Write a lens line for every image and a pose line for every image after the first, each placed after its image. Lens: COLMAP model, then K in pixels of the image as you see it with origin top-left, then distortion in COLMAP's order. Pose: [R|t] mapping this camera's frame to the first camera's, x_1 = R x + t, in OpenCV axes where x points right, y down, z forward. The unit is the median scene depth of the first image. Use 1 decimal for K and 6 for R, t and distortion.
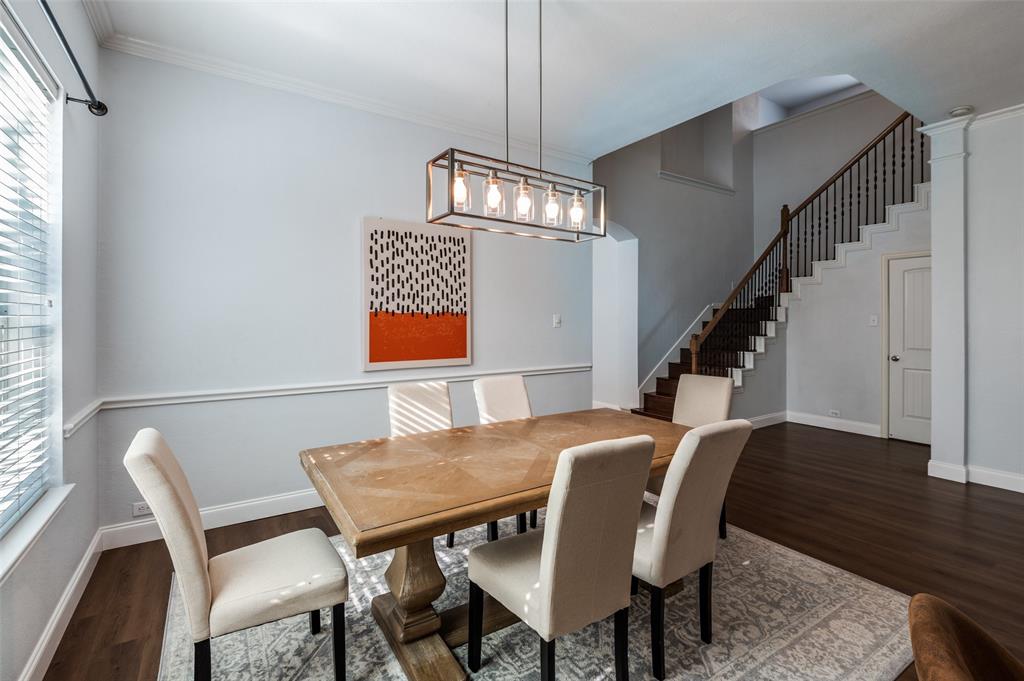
lens RADIAL K [[467.2, 0, 514.1], [0, 467.2, 320.3], [0, 0, 1]] dist [-0.000556, -0.013442]
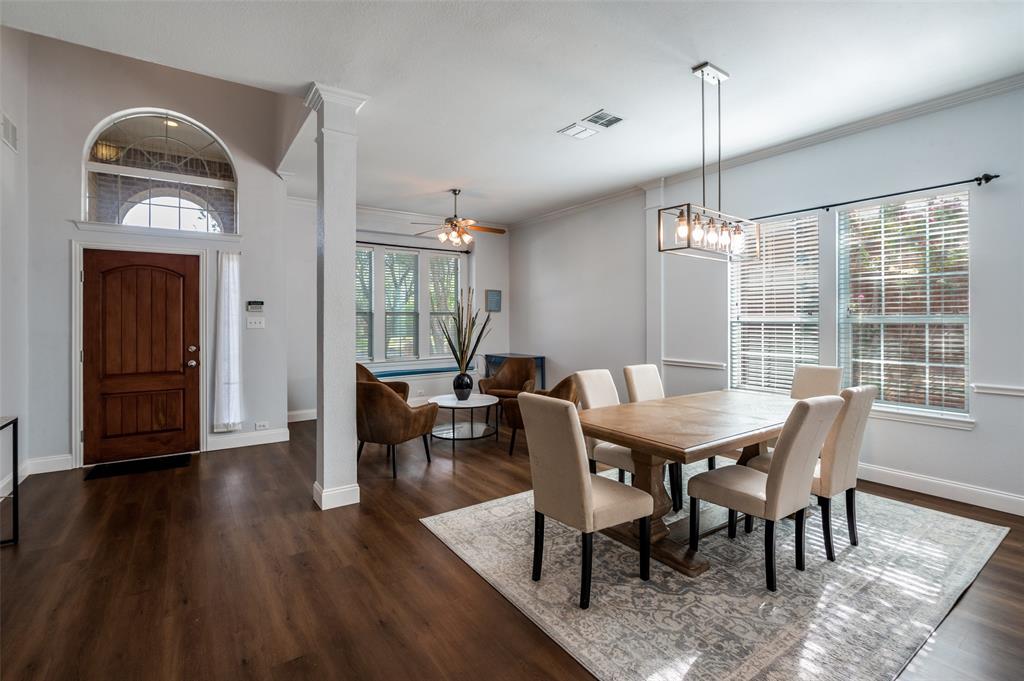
lens RADIAL K [[463.8, 0, 515.0], [0, 463.8, 326.2], [0, 0, 1]] dist [0.000656, -0.000066]
pose [[-0.999313, 0.004099, -0.036837, 0.390787], [0.003642, 0.999915, 0.012484, -0.003602], [0.036886, 0.012342, -0.999243, 1.396967]]
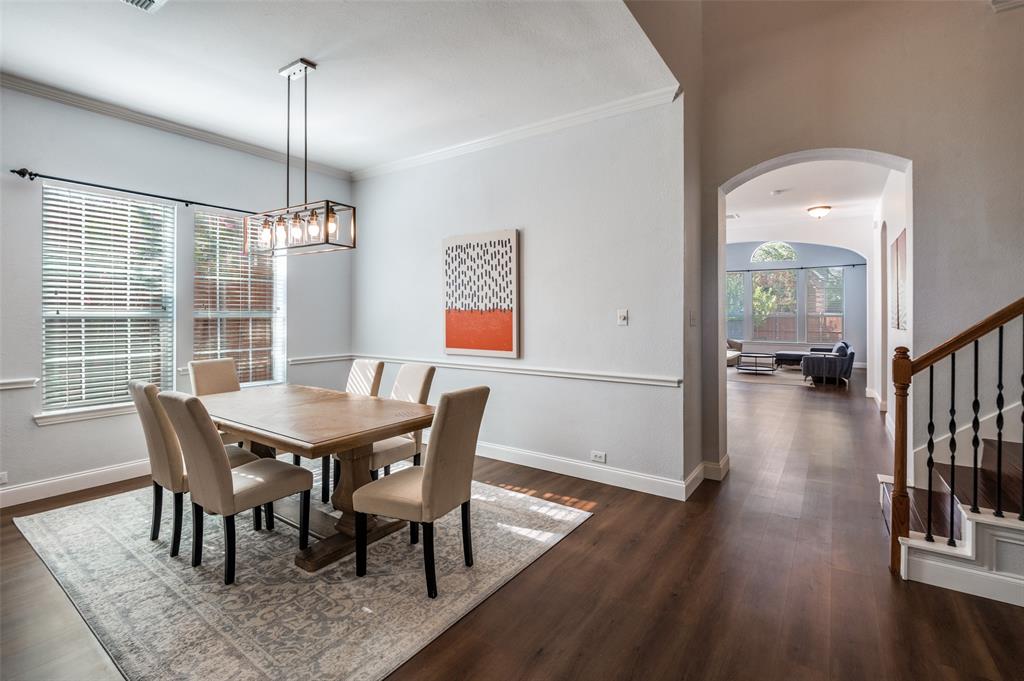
lens RADIAL K [[467.2, 0, 514.1], [0, 467.2, 320.3], [0, 0, 1]] dist [-0.000556, -0.013442]
pose [[0.376123, 0.010775, -0.926507, 0.922907], [-0.001302, 0.999938, 0.011100, -0.002039], [0.926569, -0.002969, 0.376113, 0.633189]]
